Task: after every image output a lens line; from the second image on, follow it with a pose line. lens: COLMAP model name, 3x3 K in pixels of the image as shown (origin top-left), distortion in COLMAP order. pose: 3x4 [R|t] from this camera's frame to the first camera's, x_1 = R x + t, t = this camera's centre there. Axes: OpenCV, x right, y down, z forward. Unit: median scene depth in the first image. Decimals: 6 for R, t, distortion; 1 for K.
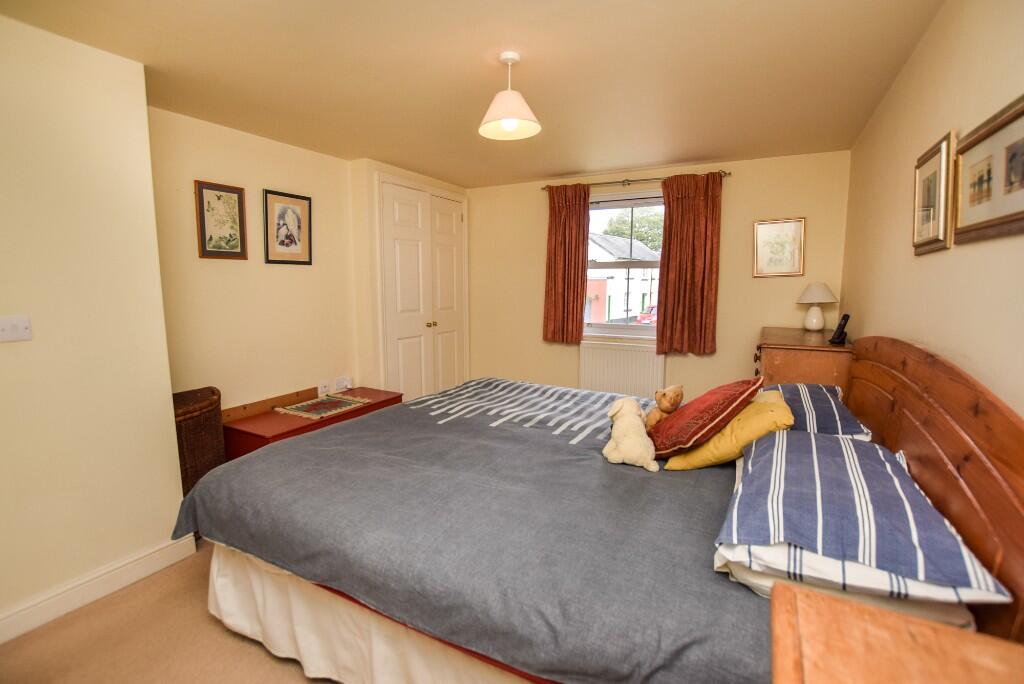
lens RADIAL K [[469.9, 0, 507.0], [0, 469.9, 342.0], [0, 0, 1]] dist [-0.028074, 0.000703]
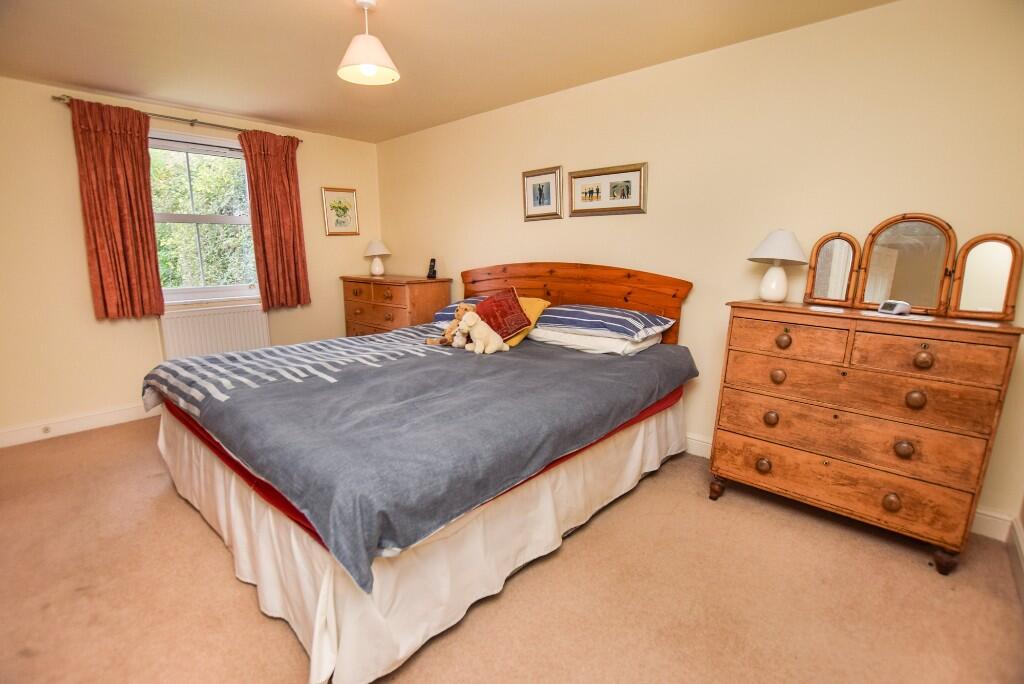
lens RADIAL K [[469.9, 0, 507.0], [0, 469.9, 342.0], [0, 0, 1]] dist [-0.028074, 0.000703]
pose [[0.246240, -0.184611, 0.951464, -0.525519], [0.126188, 0.979443, 0.157382, -0.001504], [-0.960959, 0.081309, 0.264474, 0.252547]]
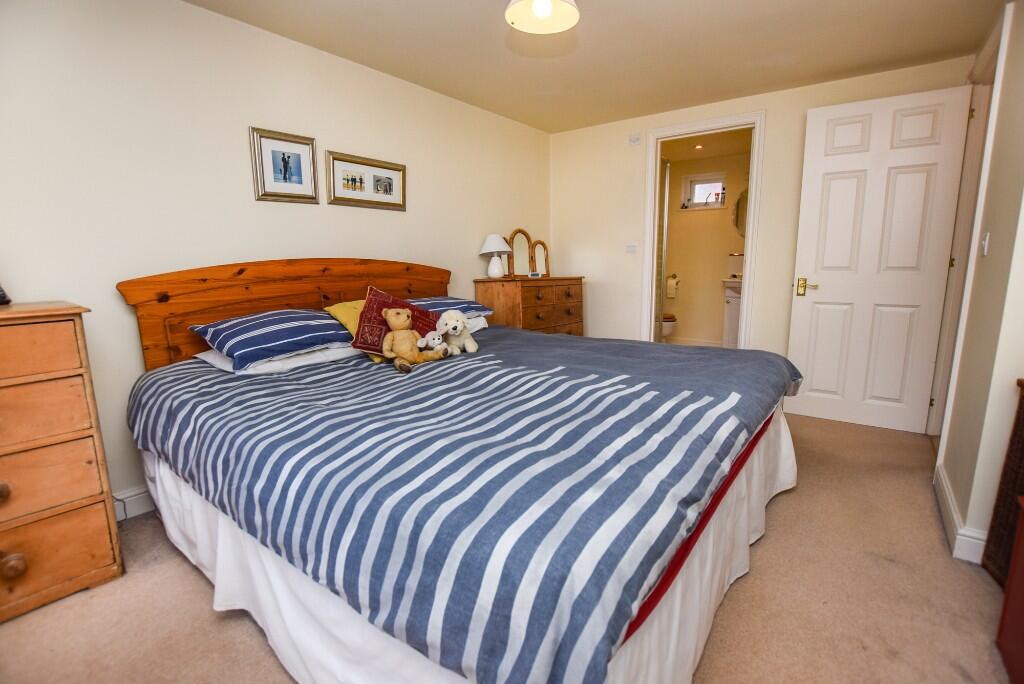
lens RADIAL K [[469.9, 0, 507.0], [0, 469.9, 342.0], [0, 0, 1]] dist [-0.028074, 0.000703]
pose [[-0.988404, -0.014261, 0.151176, -0.030975], [0.031379, 0.954909, 0.295237, -0.075087], [-0.148569, 0.296558, -0.943388, 1.030668]]
